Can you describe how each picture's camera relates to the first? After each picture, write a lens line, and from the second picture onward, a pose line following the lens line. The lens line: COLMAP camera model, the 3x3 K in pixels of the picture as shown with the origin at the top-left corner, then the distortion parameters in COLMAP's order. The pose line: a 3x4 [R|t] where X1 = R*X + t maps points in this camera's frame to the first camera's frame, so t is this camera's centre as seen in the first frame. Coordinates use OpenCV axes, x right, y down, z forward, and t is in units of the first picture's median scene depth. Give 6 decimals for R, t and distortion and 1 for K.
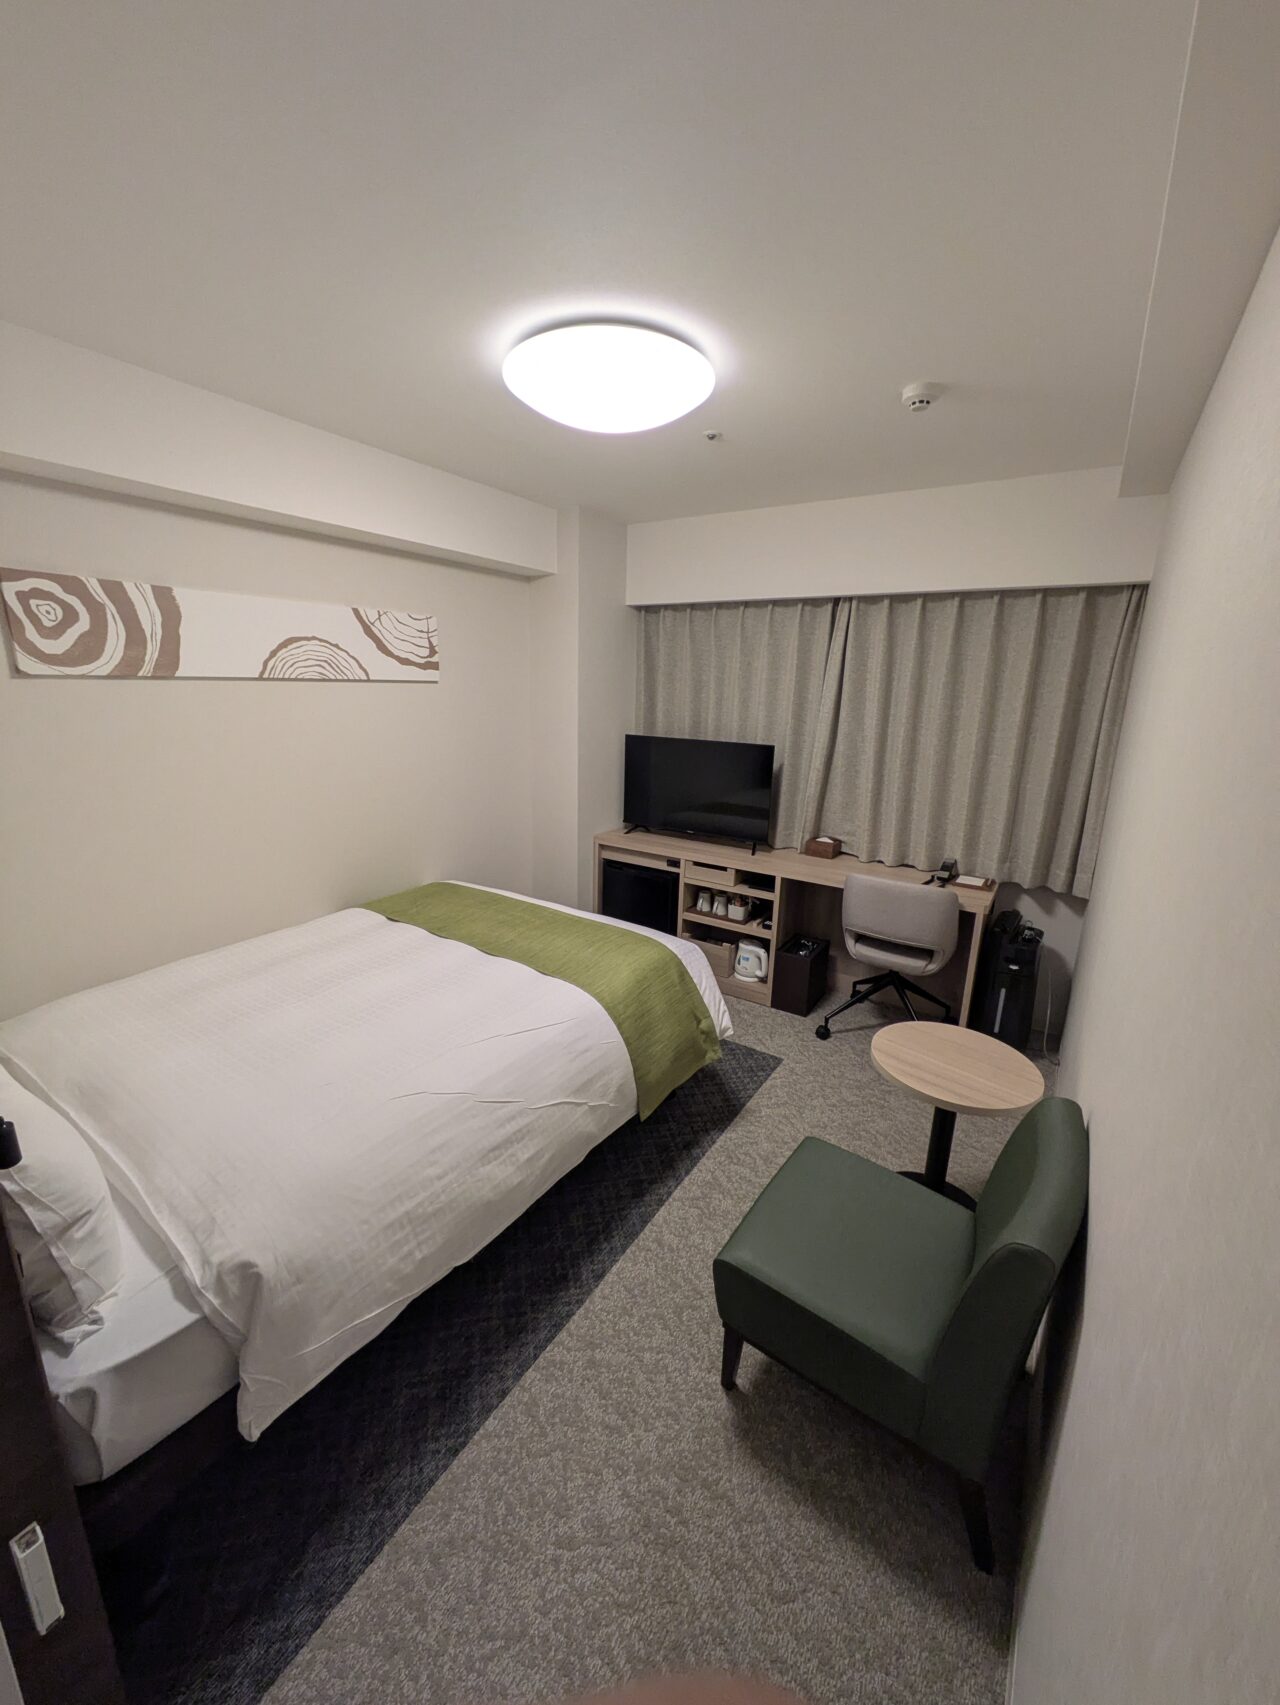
lens RADIAL K [[687.2, 0, 634.6], [0, 687.2, 857.6], [0, 0, 1]] dist [0.000839, 0.000229]
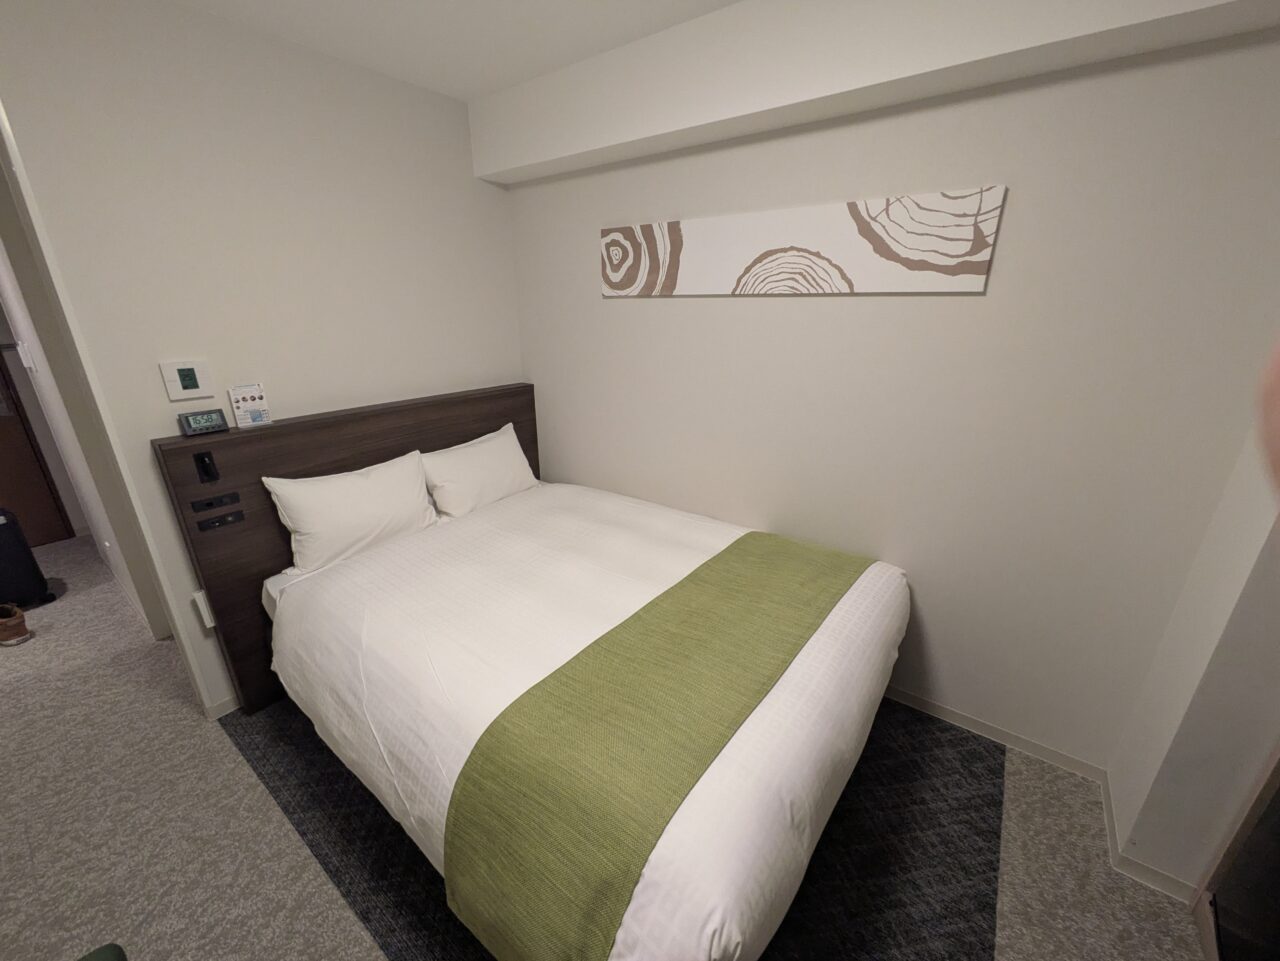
lens RADIAL K [[515.9, 0, 635.8], [0, 515.9, 482.7], [0, 0, 1]] dist [0.000839, 0.000229]
pose [[-0.074383, 0.310706, -0.947591, 0.305134], [-0.246386, 0.915038, 0.319372, -0.200994], [0.966313, 0.257229, 0.008490, 0.872872]]
